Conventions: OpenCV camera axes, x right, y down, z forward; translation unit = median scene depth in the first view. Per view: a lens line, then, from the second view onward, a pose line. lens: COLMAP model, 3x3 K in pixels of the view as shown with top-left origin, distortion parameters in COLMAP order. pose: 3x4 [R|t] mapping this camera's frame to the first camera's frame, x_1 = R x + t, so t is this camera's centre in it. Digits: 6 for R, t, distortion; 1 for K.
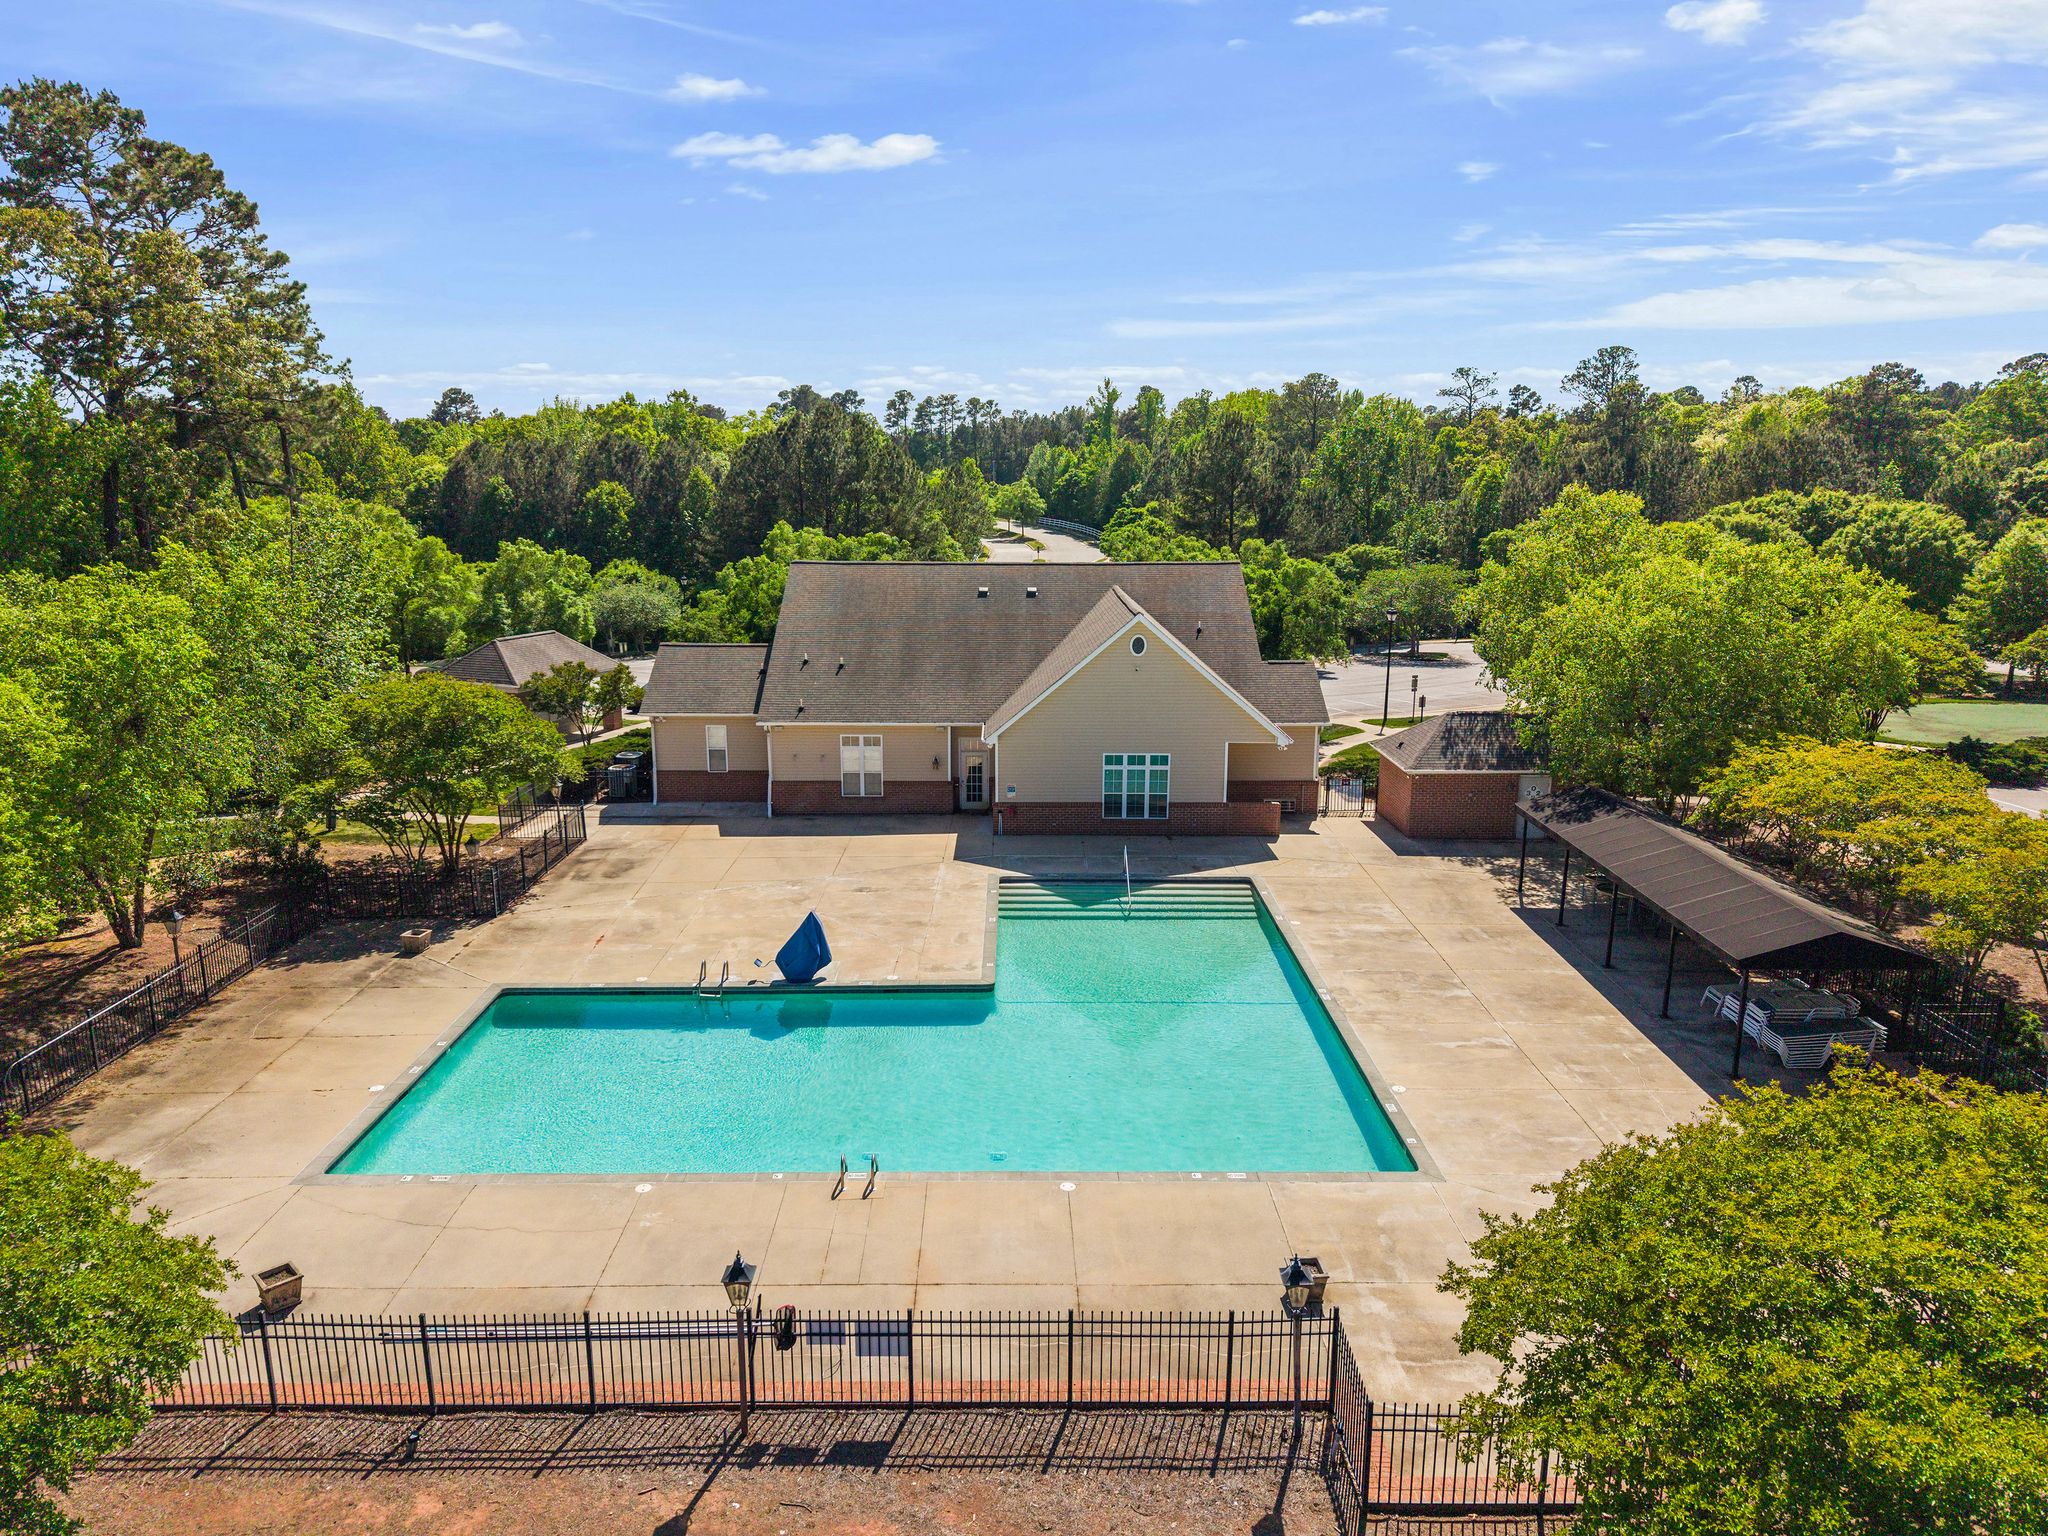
lens RADIAL K [[1402.0, 0, 1056.2], [0, 1402.0, 766.9], [0, 0, 1]] dist [0.052757, -0.001027]
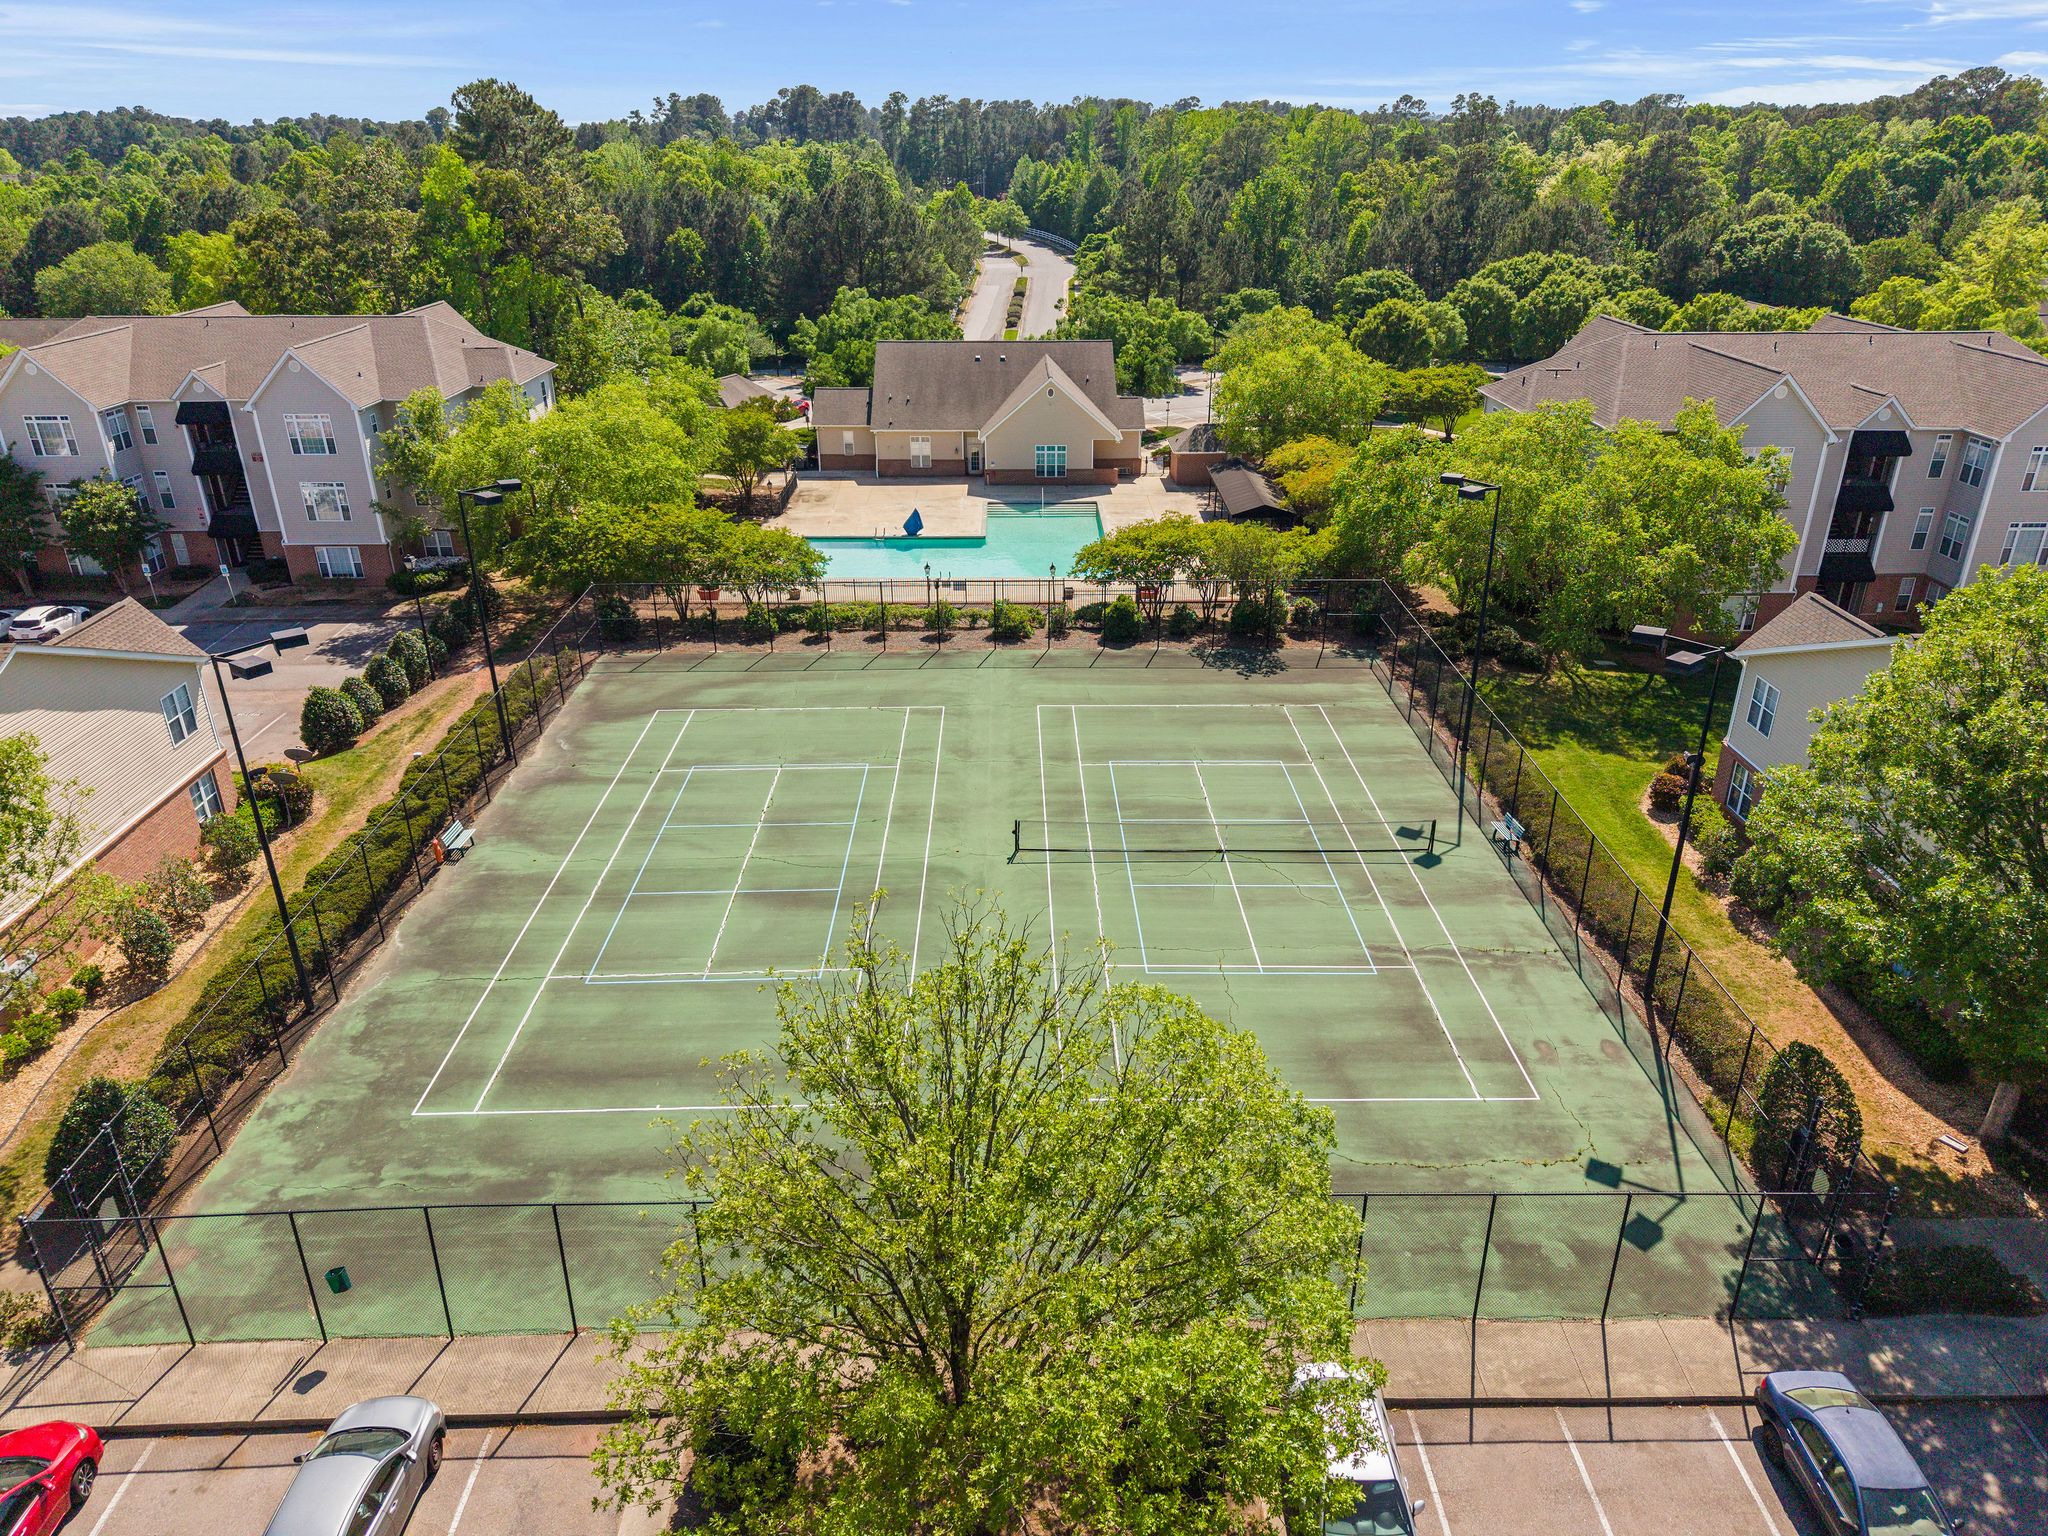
lens RADIAL K [[1402.0, 0, 1056.2], [0, 1402.0, 766.9], [0, 0, 1]] dist [0.052757, -0.001027]
pose [[0.999989, -0.004556, 0.001260, 0.055002], [0.004181, 0.976842, 0.213920, 0.009575], [-0.002206, -0.213912, 0.976850, -1.101219]]
